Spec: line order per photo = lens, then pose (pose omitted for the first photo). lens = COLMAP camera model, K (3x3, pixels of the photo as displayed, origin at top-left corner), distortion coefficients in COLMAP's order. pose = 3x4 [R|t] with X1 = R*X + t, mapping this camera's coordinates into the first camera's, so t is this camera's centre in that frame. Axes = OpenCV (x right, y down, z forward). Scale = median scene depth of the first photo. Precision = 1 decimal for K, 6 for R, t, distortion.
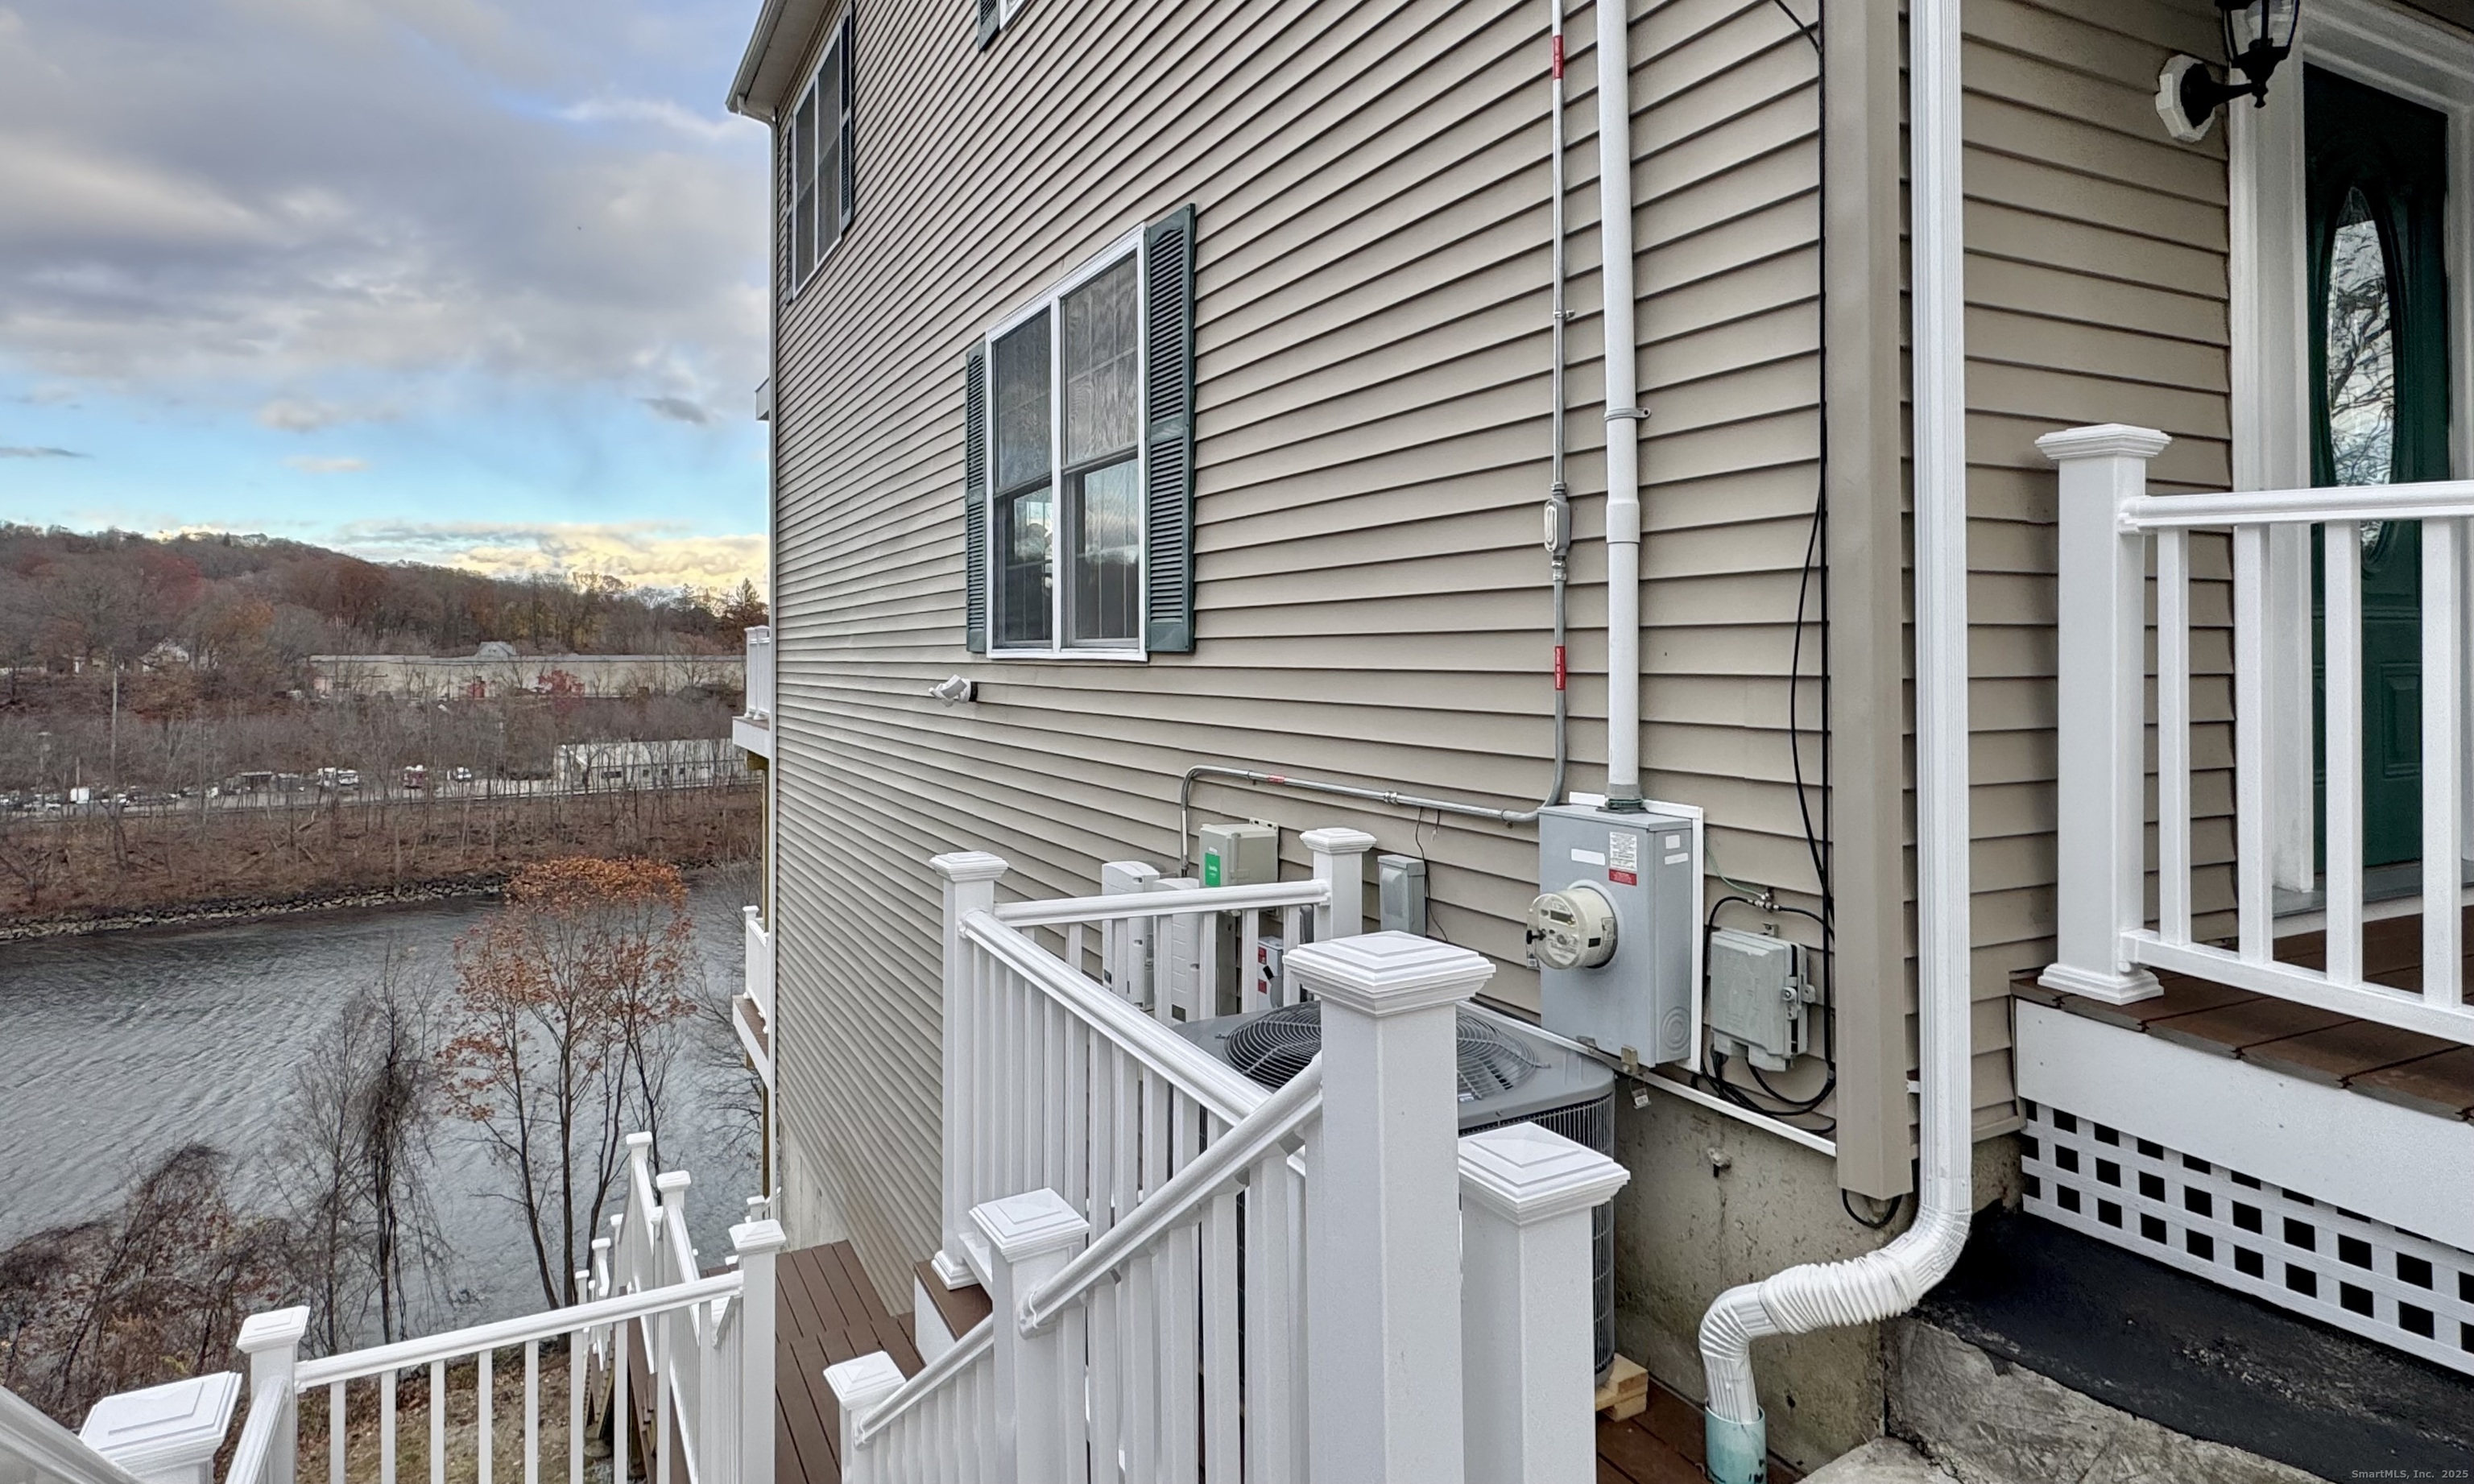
lens RADIAL K [[1357.2, 0, 1165.2], [0, 1357.2, 643.2], [0, 0, 1]] dist [0.002823, 0.002952]
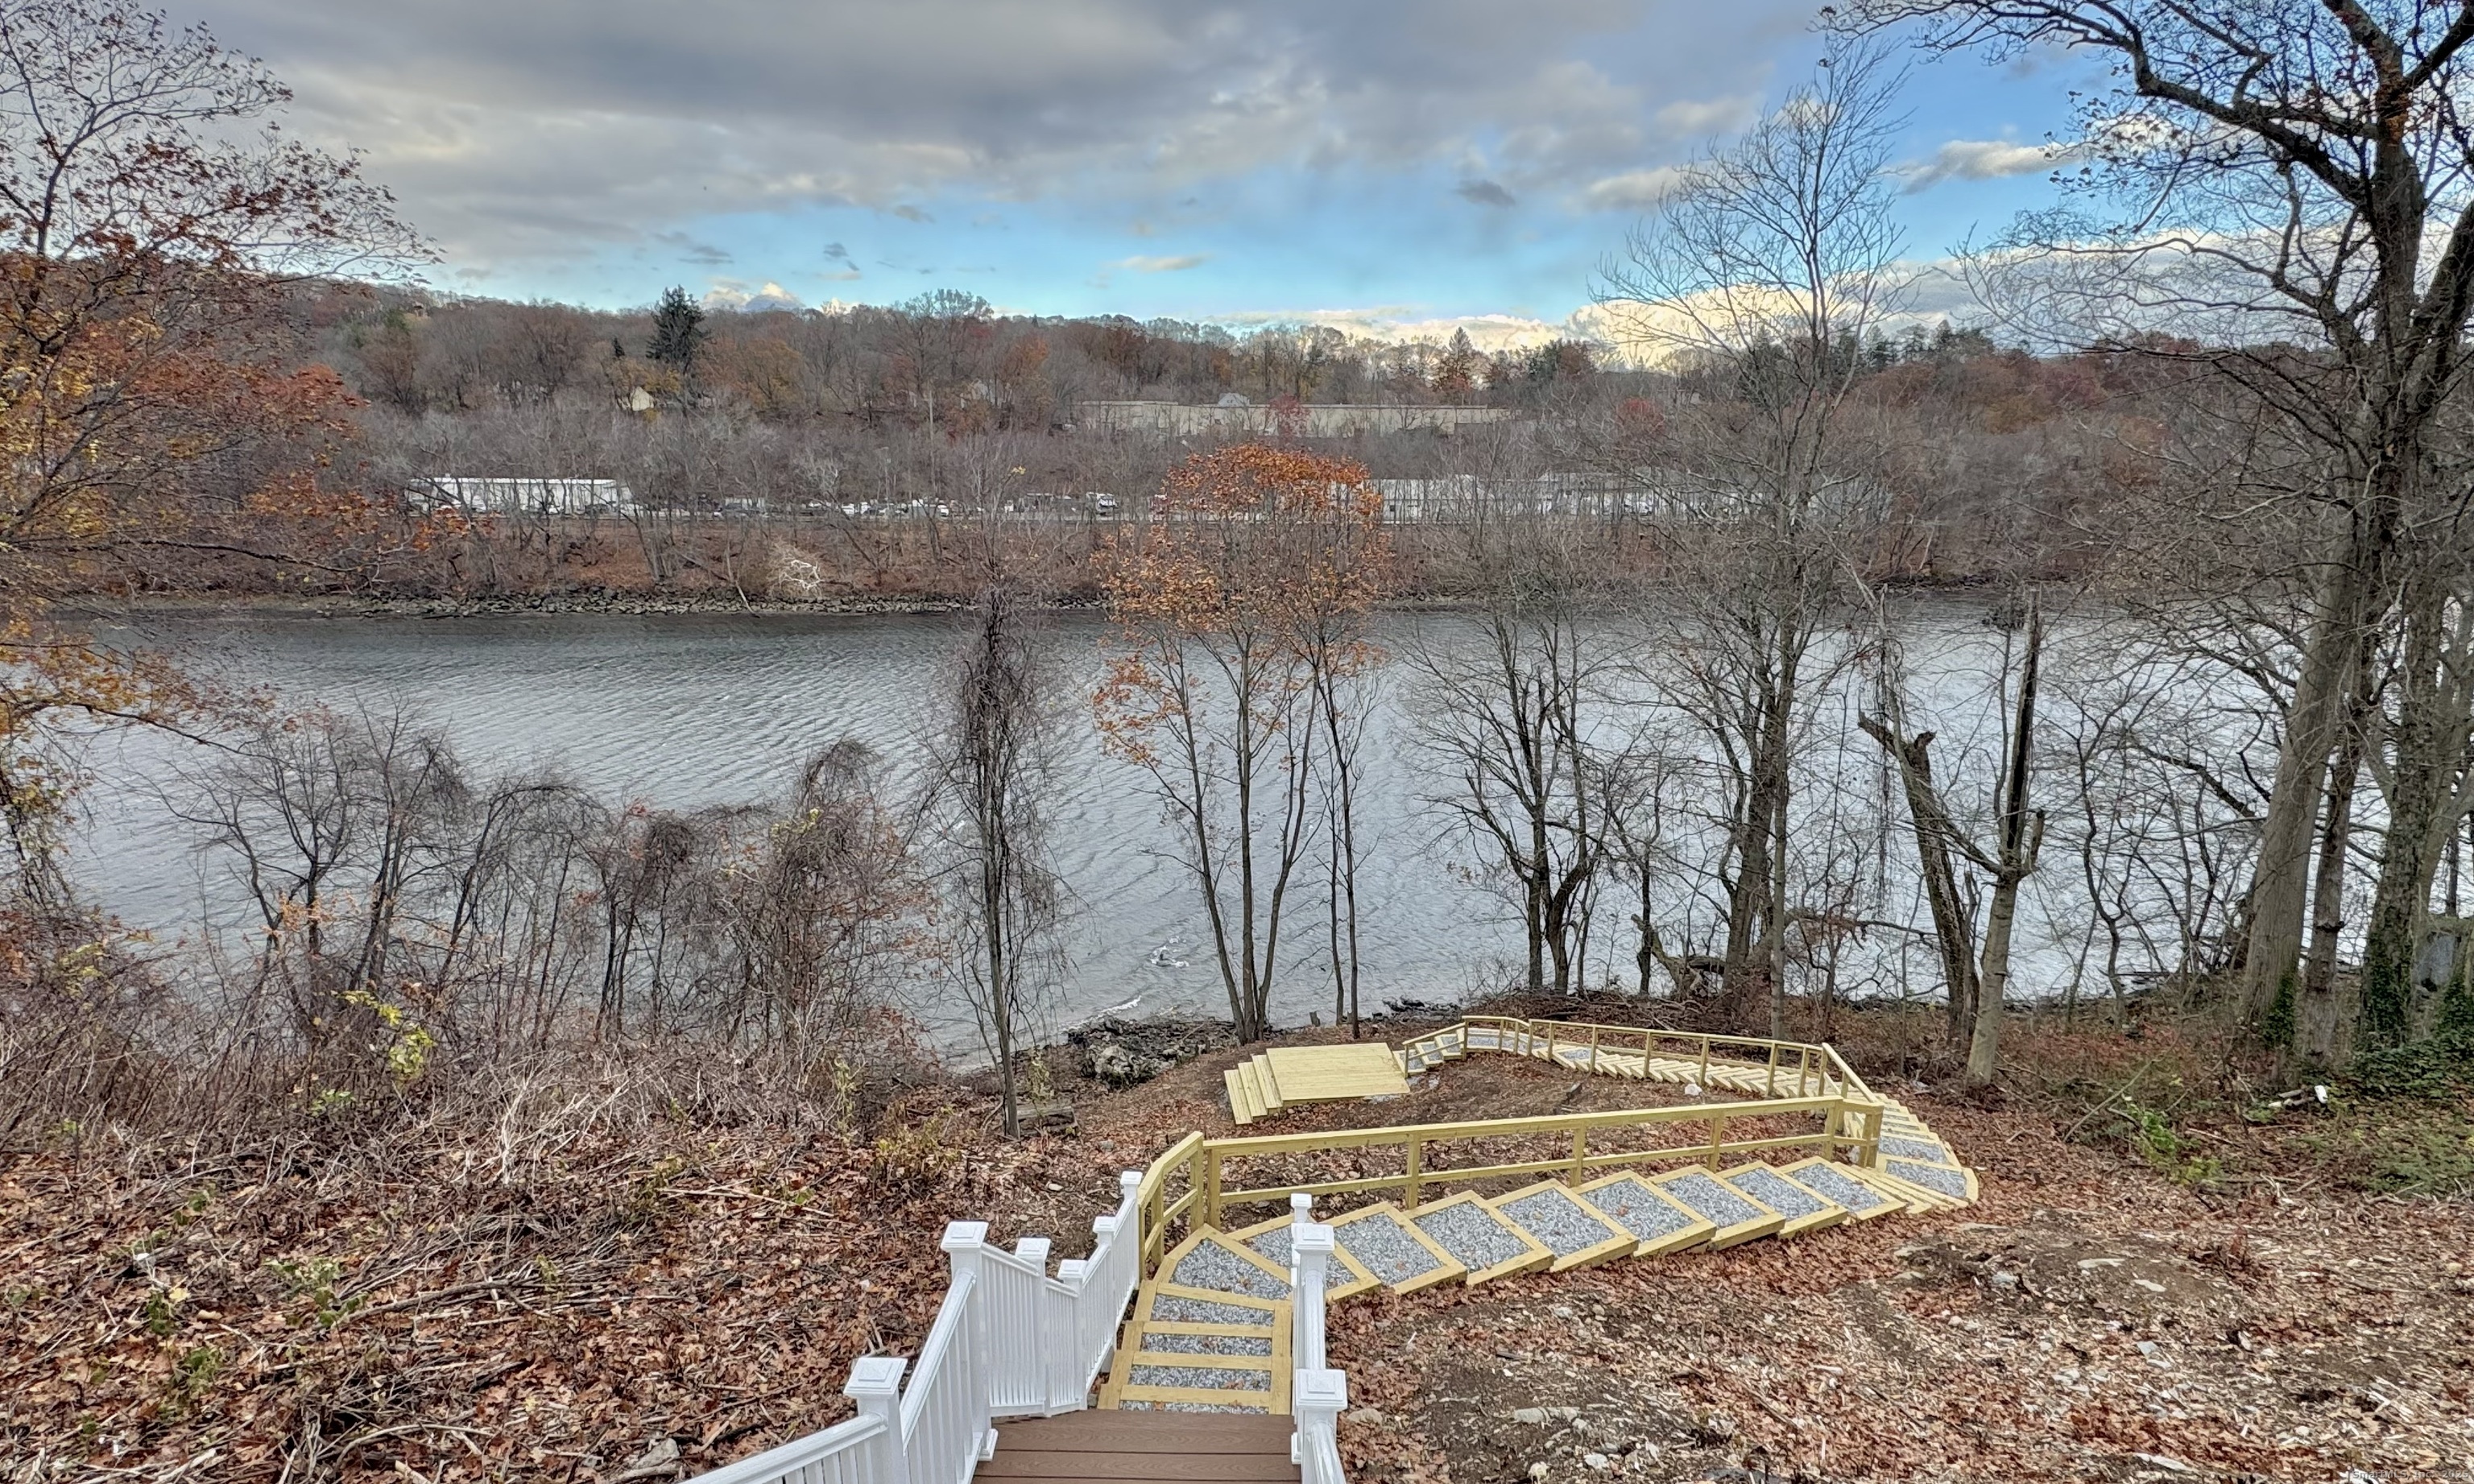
lens RADIAL K [[1277.8, 0, 1237.6], [0, 1277.8, 794.5], [0, 0, 1]] dist [-0.007648, 0.003867]
pose [[0.895850, 0.129486, -0.425072, -0.138278], [-0.006676, 0.960415, 0.278493, 0.169191], [0.444306, -0.246650, 0.861252, 0.393070]]
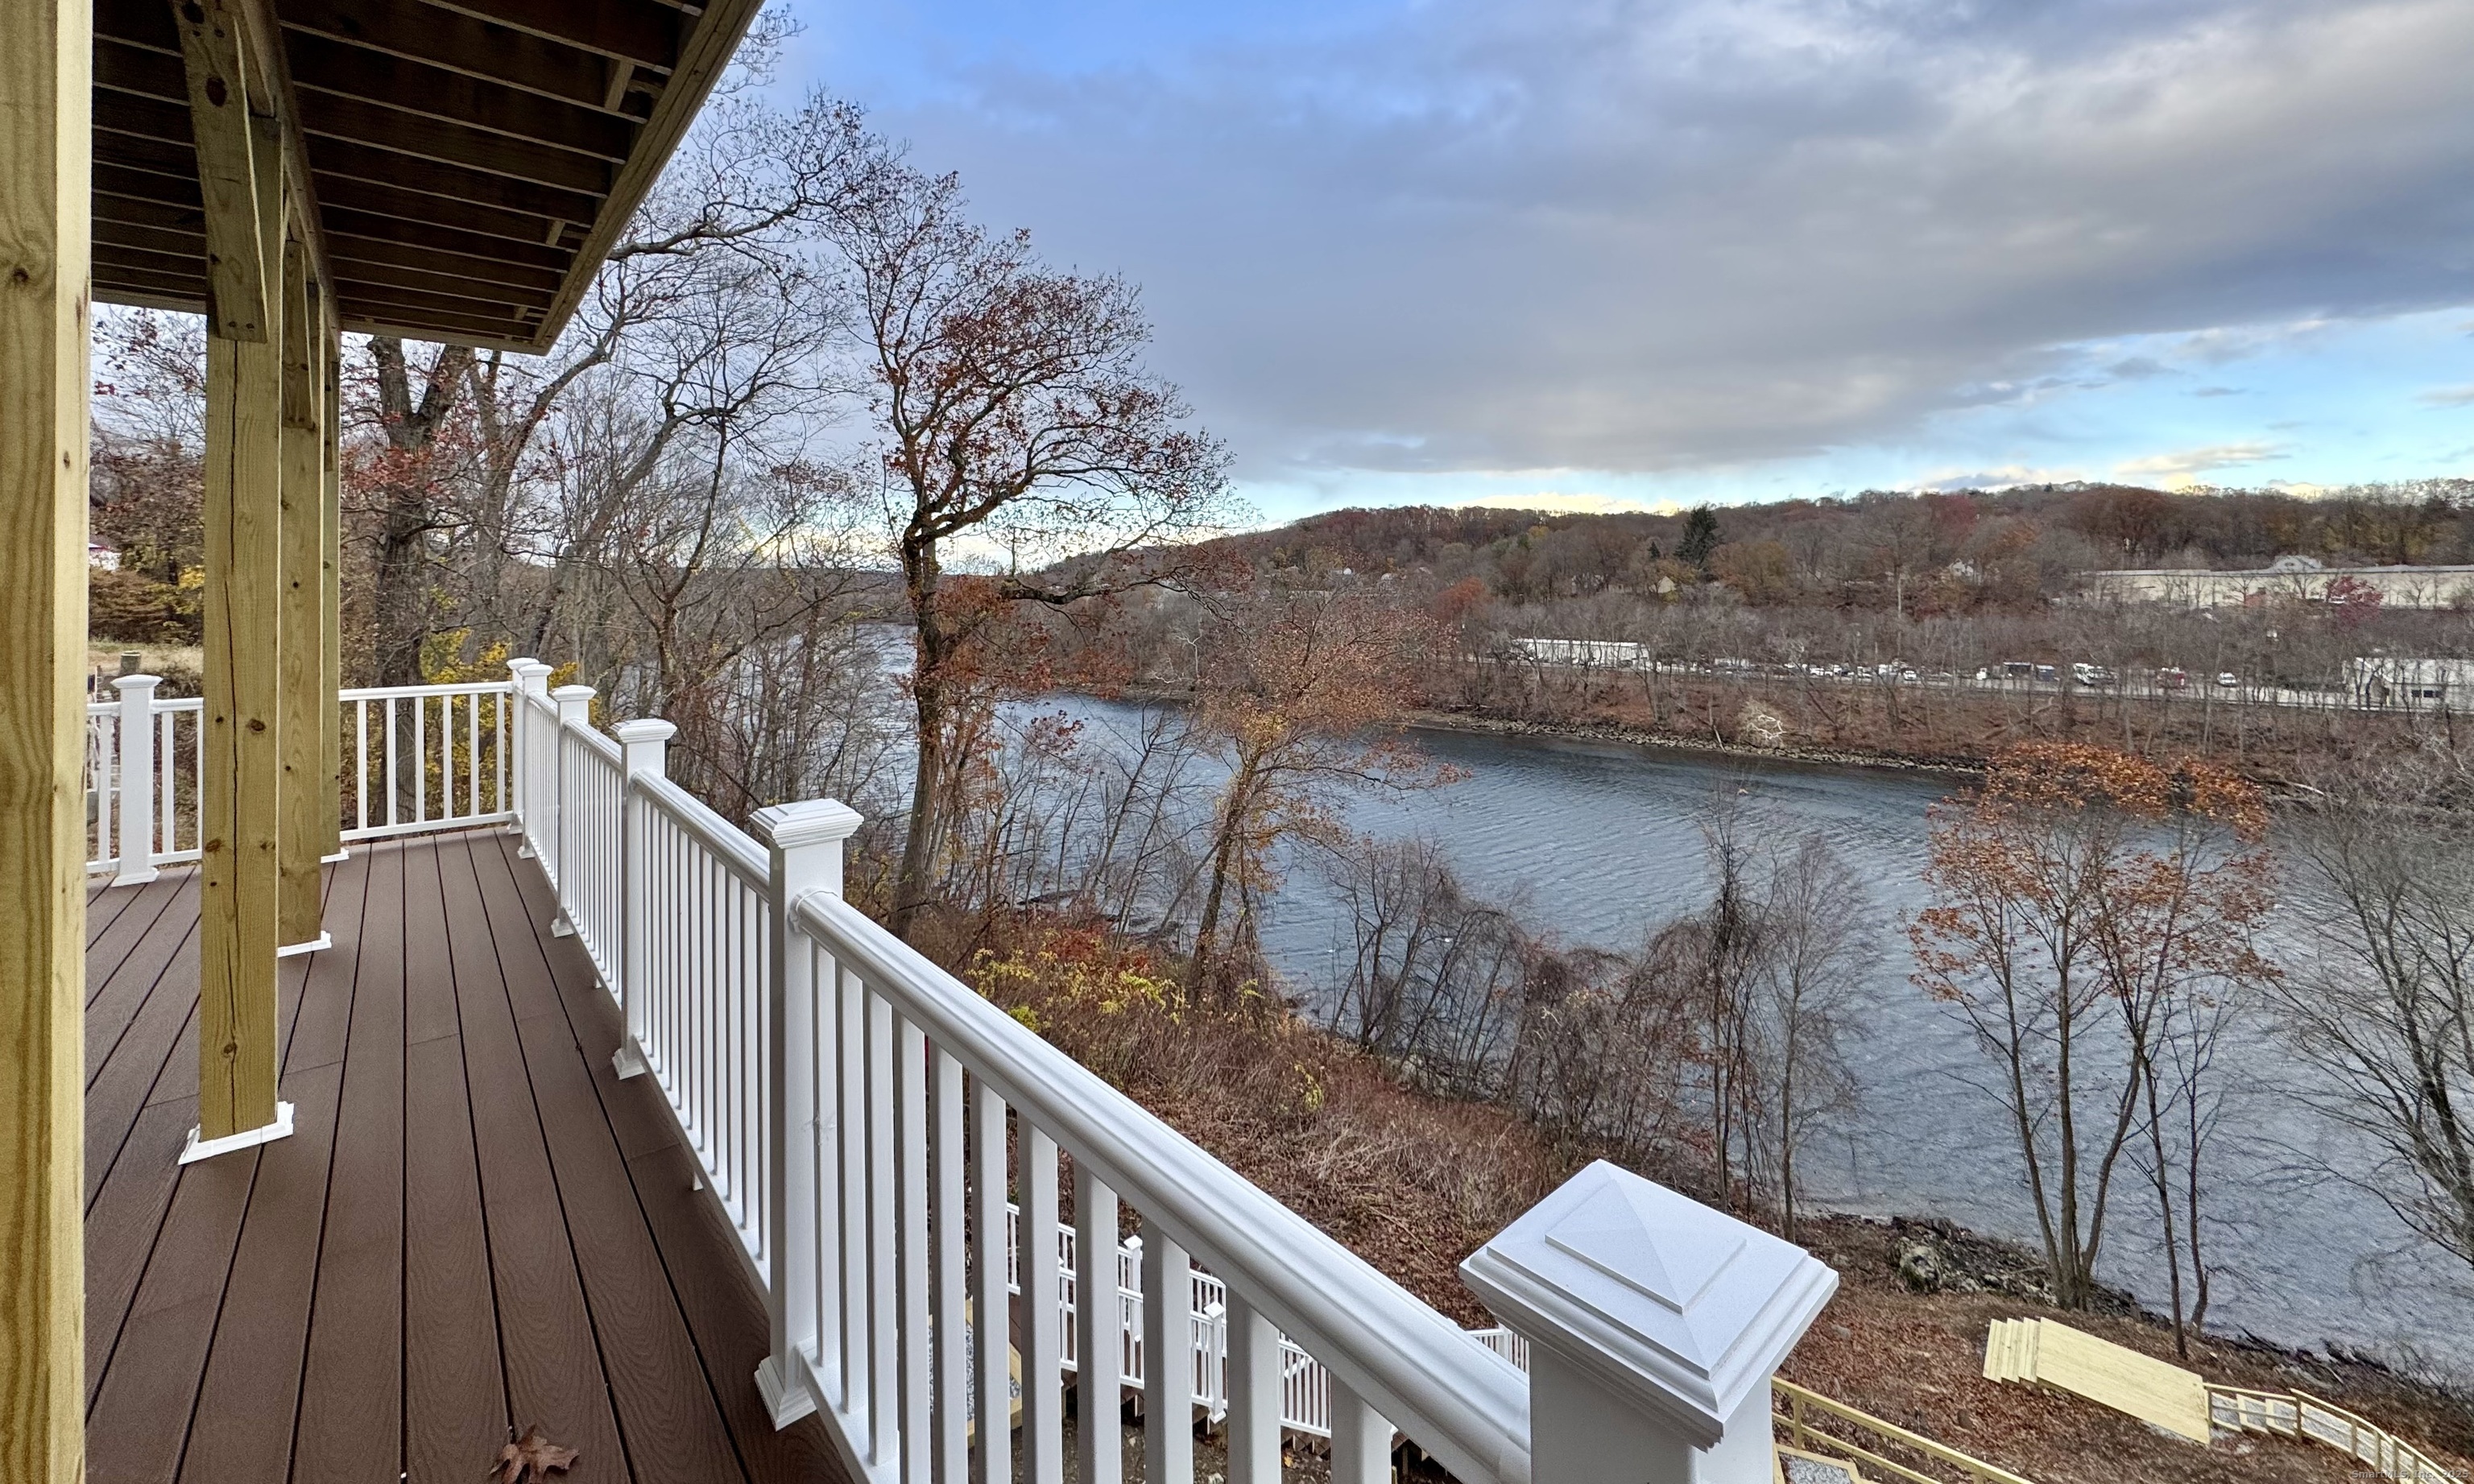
lens RADIAL K [[984.8, 0, 1242.6], [0, 984.8, 580.3], [0, 0, 1]] dist [-0.002877, 0.000452]
pose [[0.264122, -0.011451, -0.964421, 0.044498], [0.018924, 0.999799, -0.006688, 0.054555], [0.964304, -0.016484, 0.264285, 0.373594]]
